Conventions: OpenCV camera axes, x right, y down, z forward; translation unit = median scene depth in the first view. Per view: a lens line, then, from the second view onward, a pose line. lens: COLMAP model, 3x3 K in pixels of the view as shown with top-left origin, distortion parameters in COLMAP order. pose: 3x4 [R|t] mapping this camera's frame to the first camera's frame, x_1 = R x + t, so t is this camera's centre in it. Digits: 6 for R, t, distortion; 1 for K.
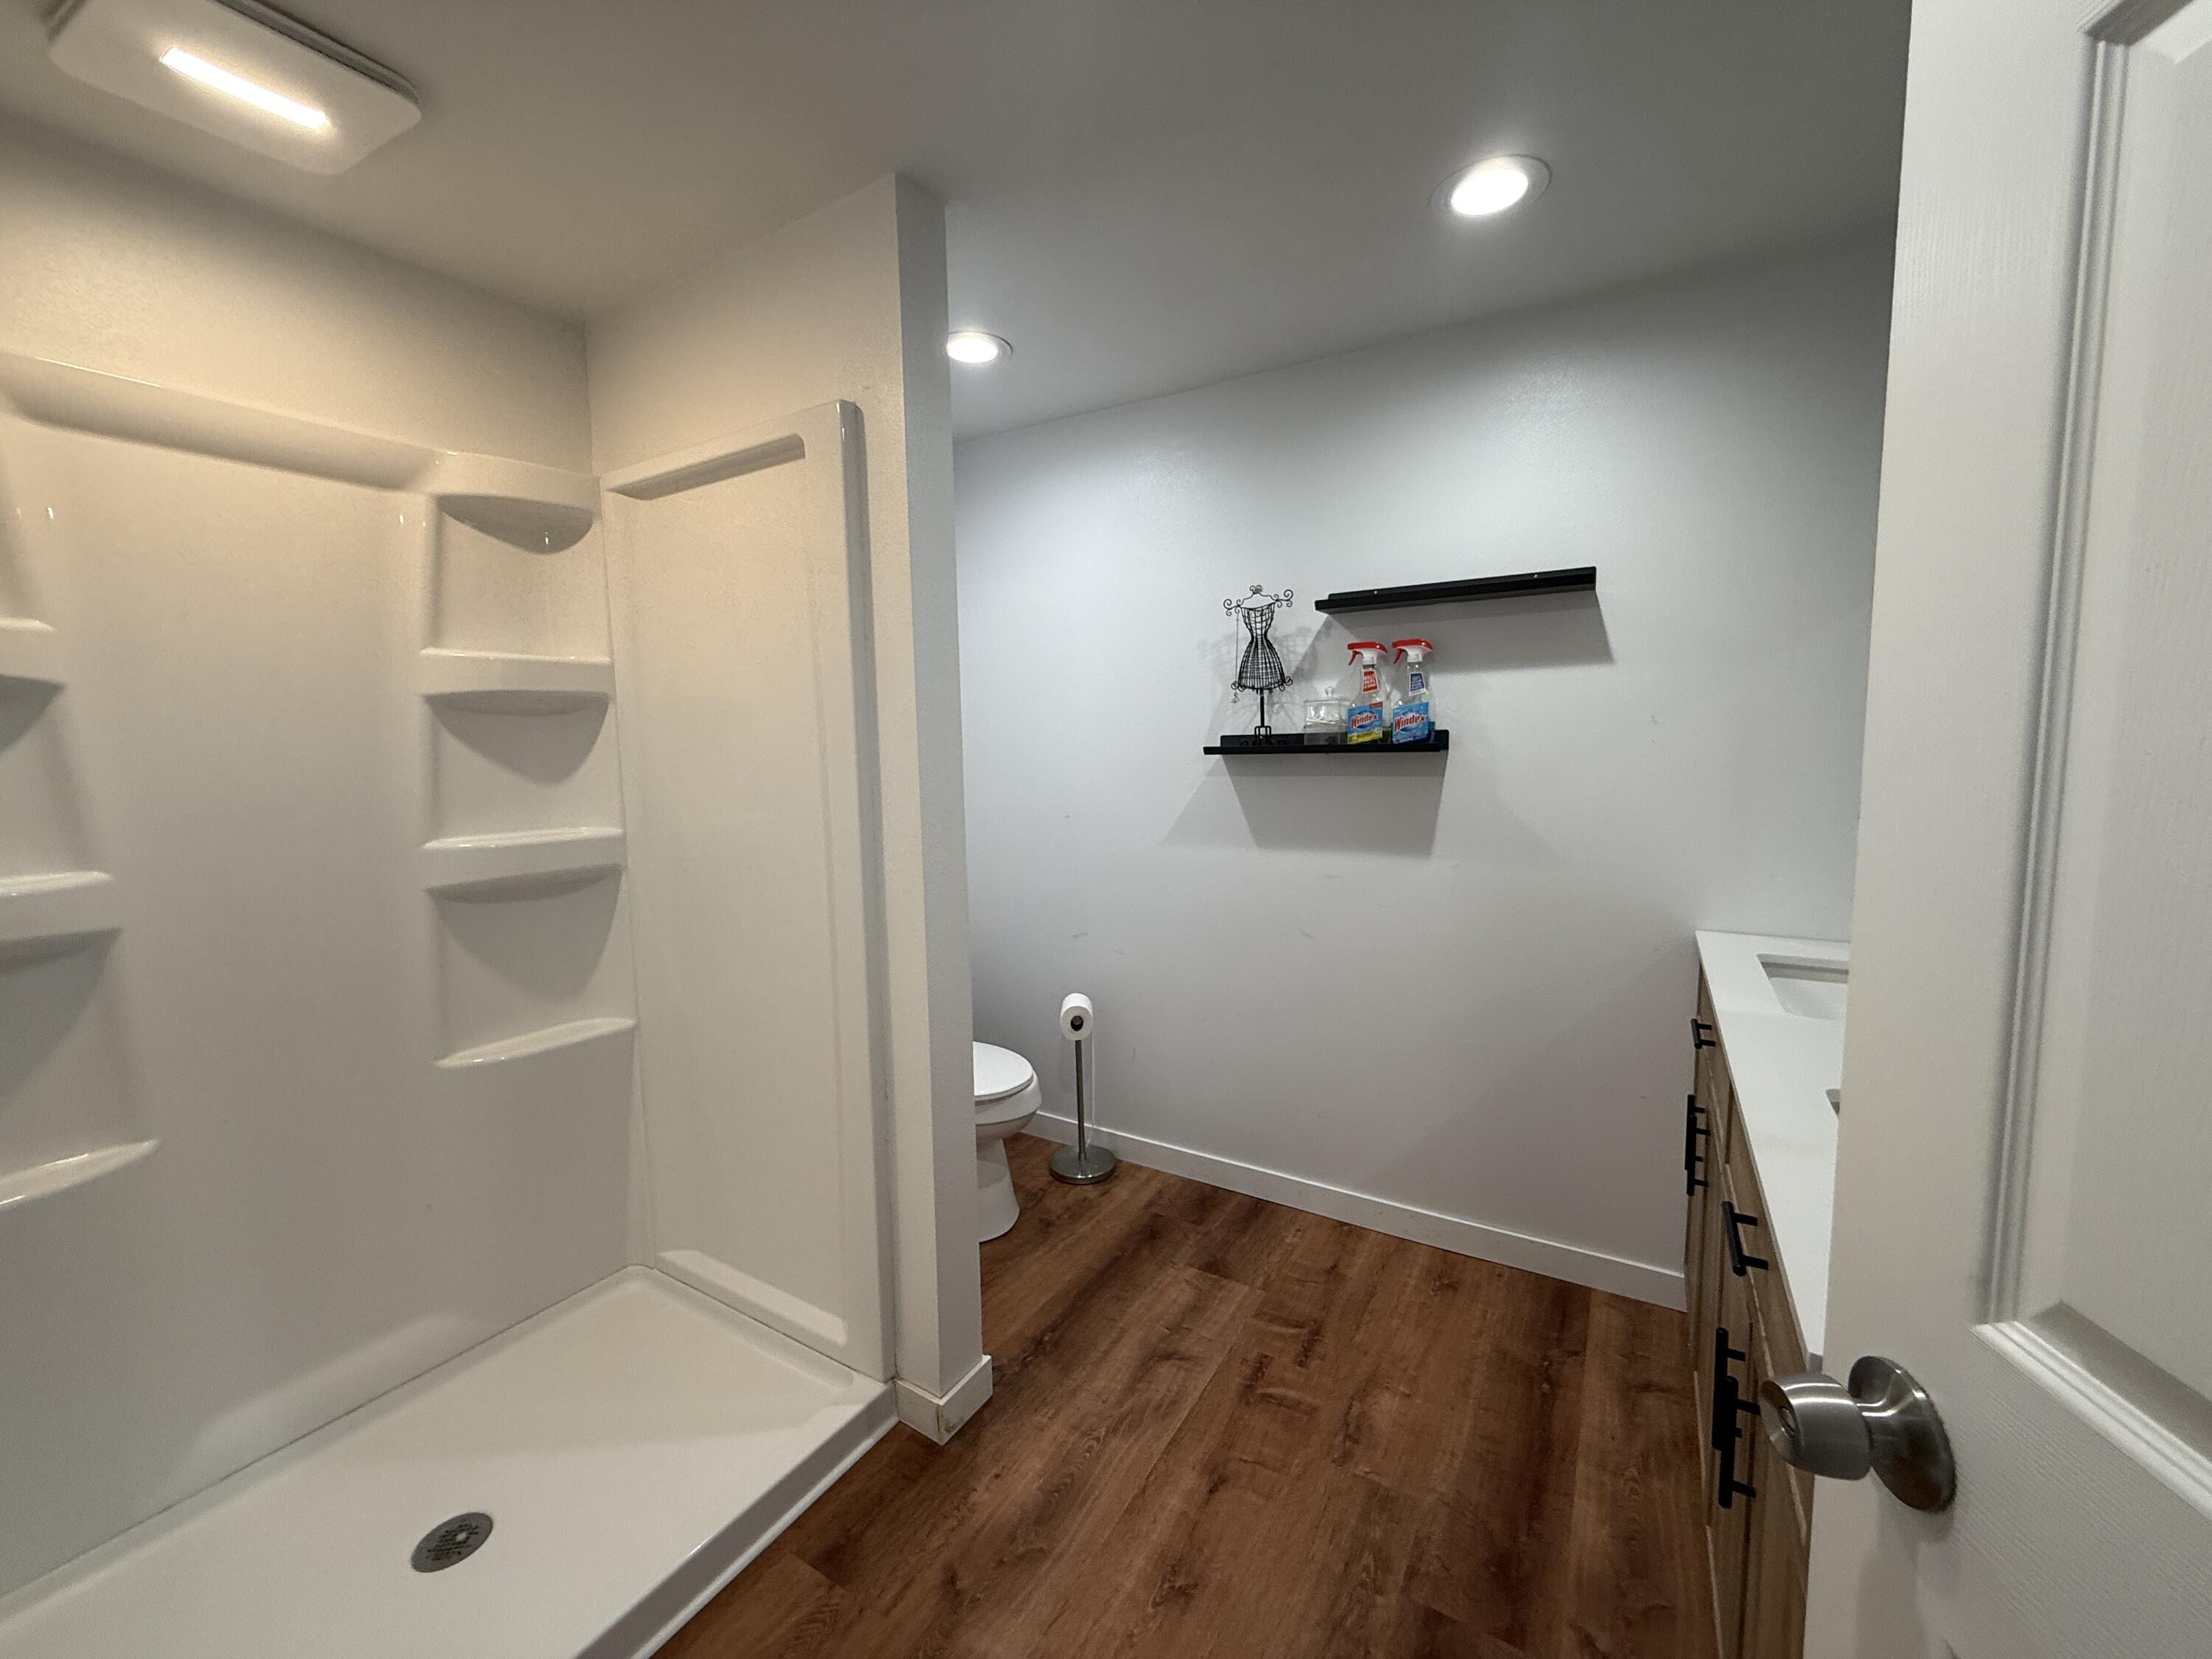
lens RADIAL K [[881.6, 0, 1104.7], [0, 881.6, 825.5], [0, 0, 1]] dist [0.000698, 0.000494]
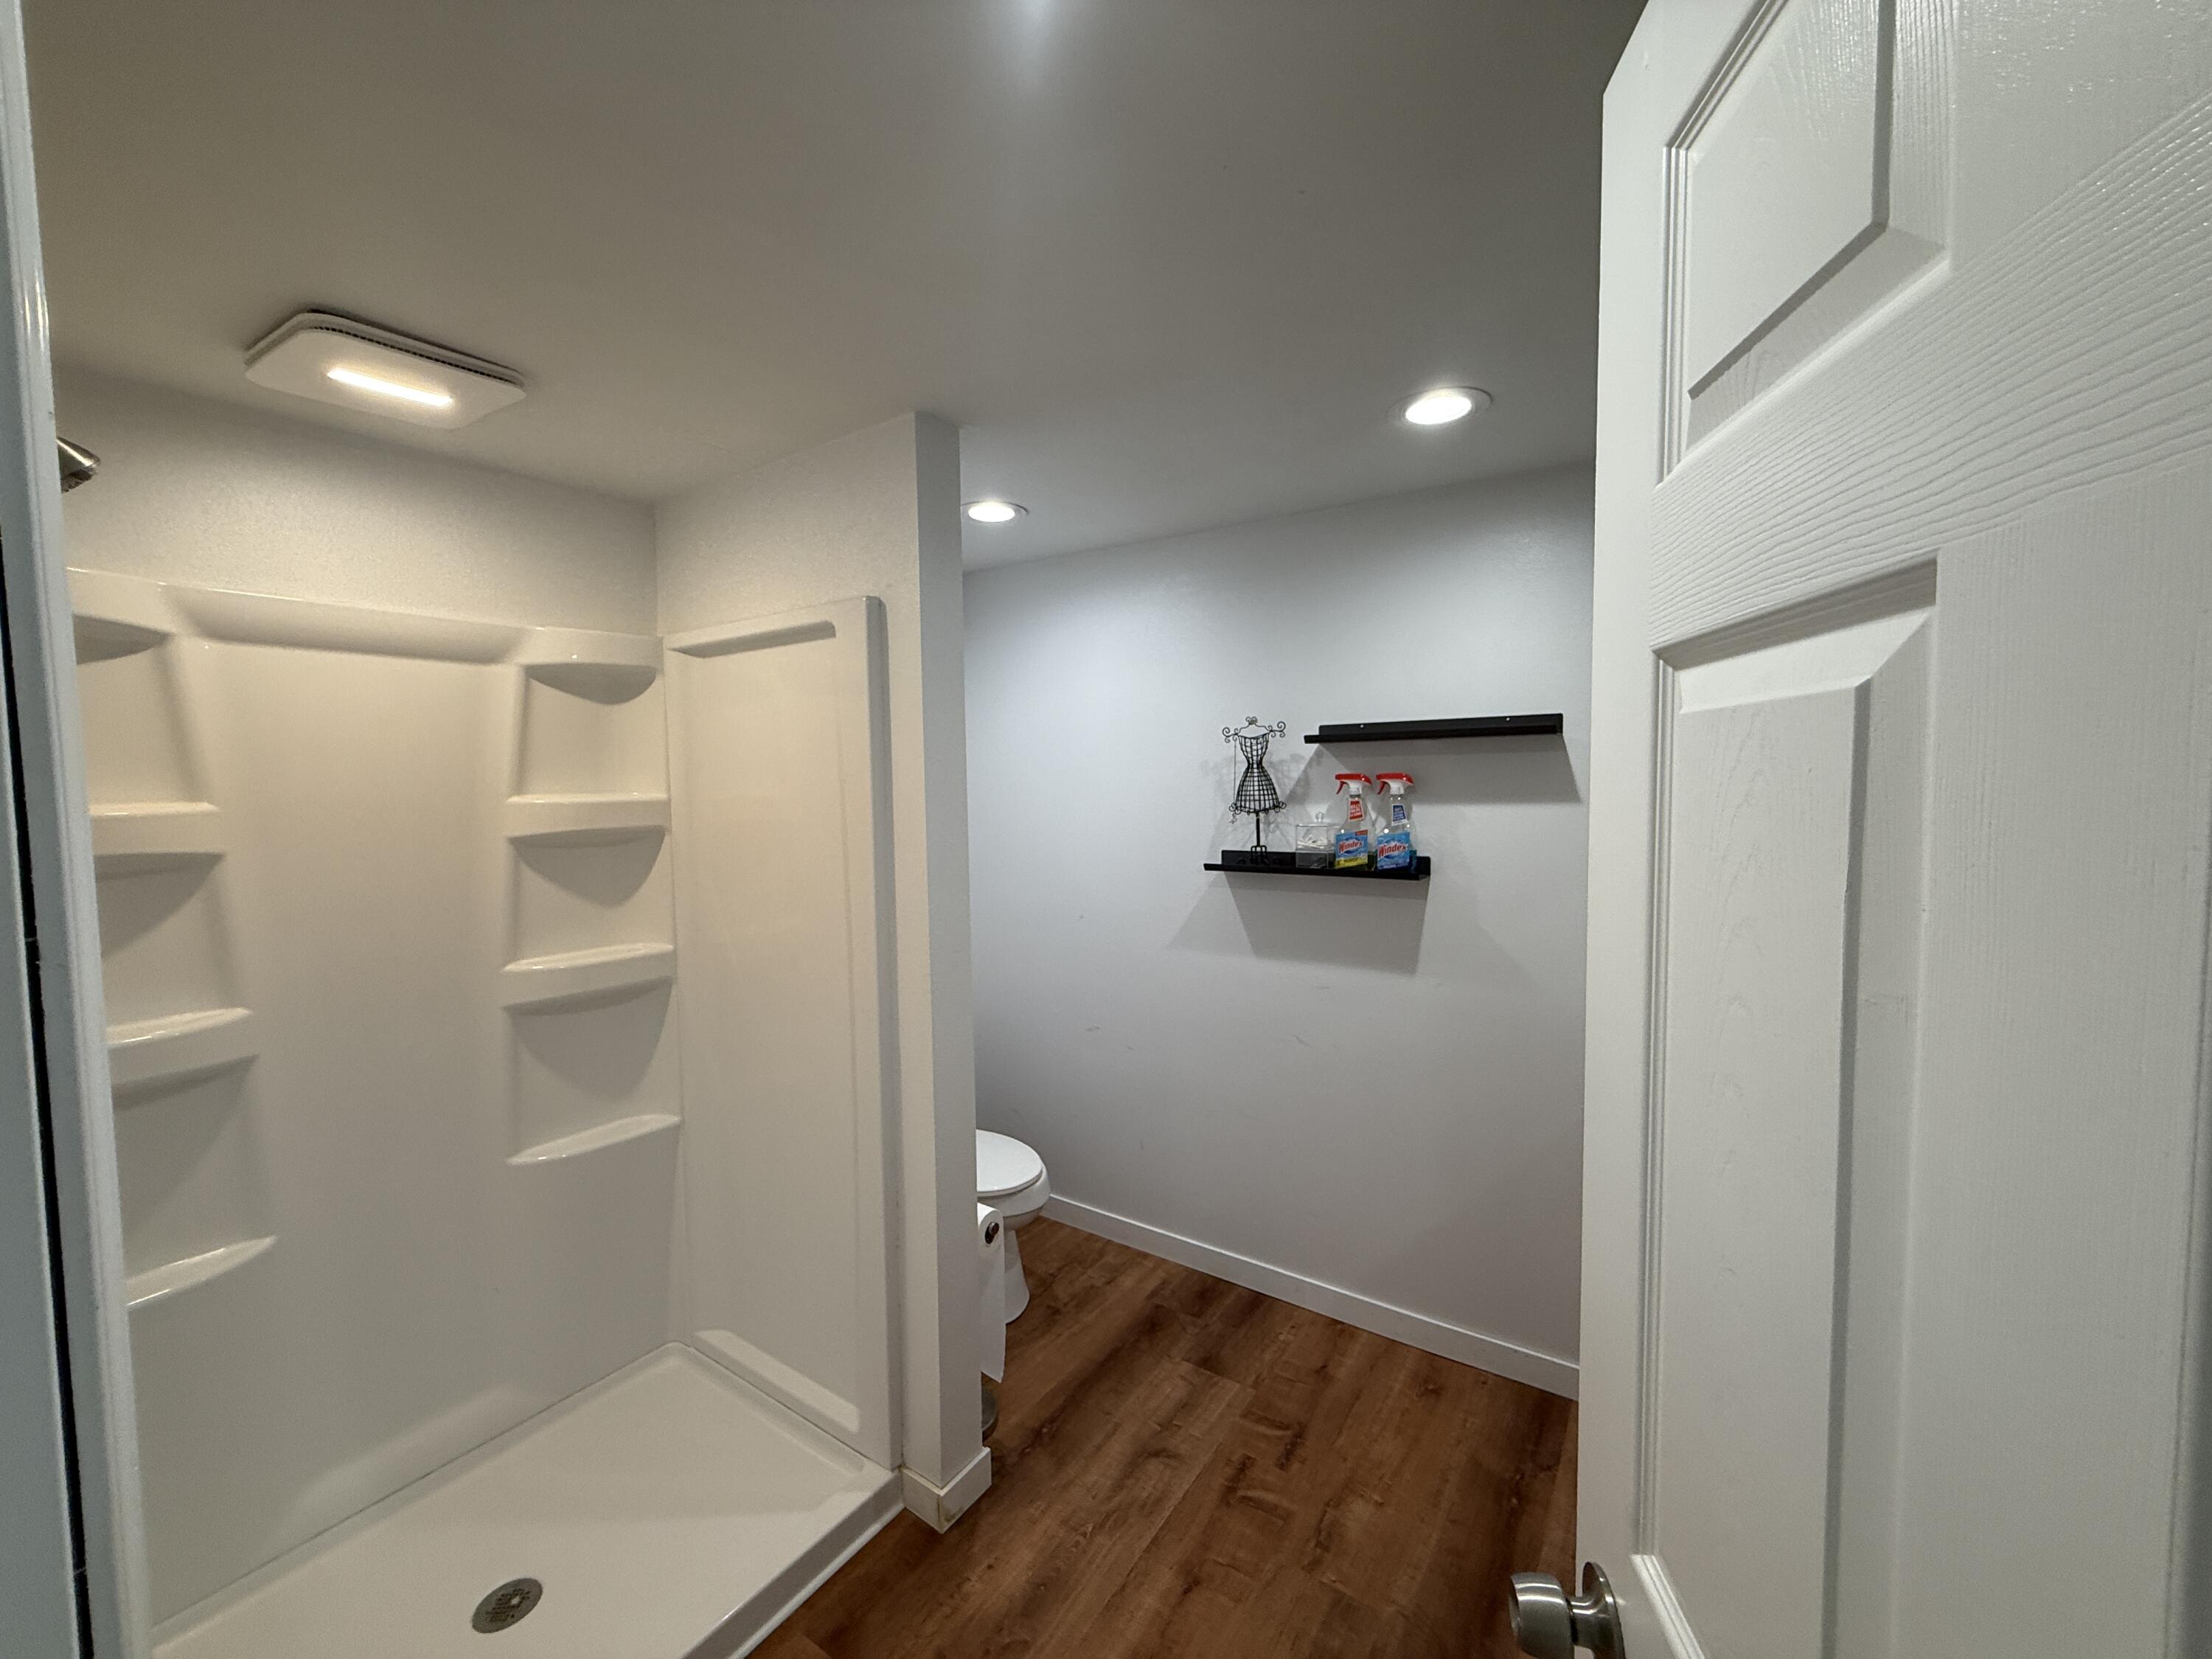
lens RADIAL K [[881.6, 0, 1104.6], [0, 881.6, 827.0], [0, 0, 1]] dist [0.000698, 0.000494]
pose [[0.998571, 0.006285, -0.053075, 0.063283], [-0.008451, 0.999136, -0.040685, -0.116446], [0.052773, 0.041076, 0.997761, -0.103629]]
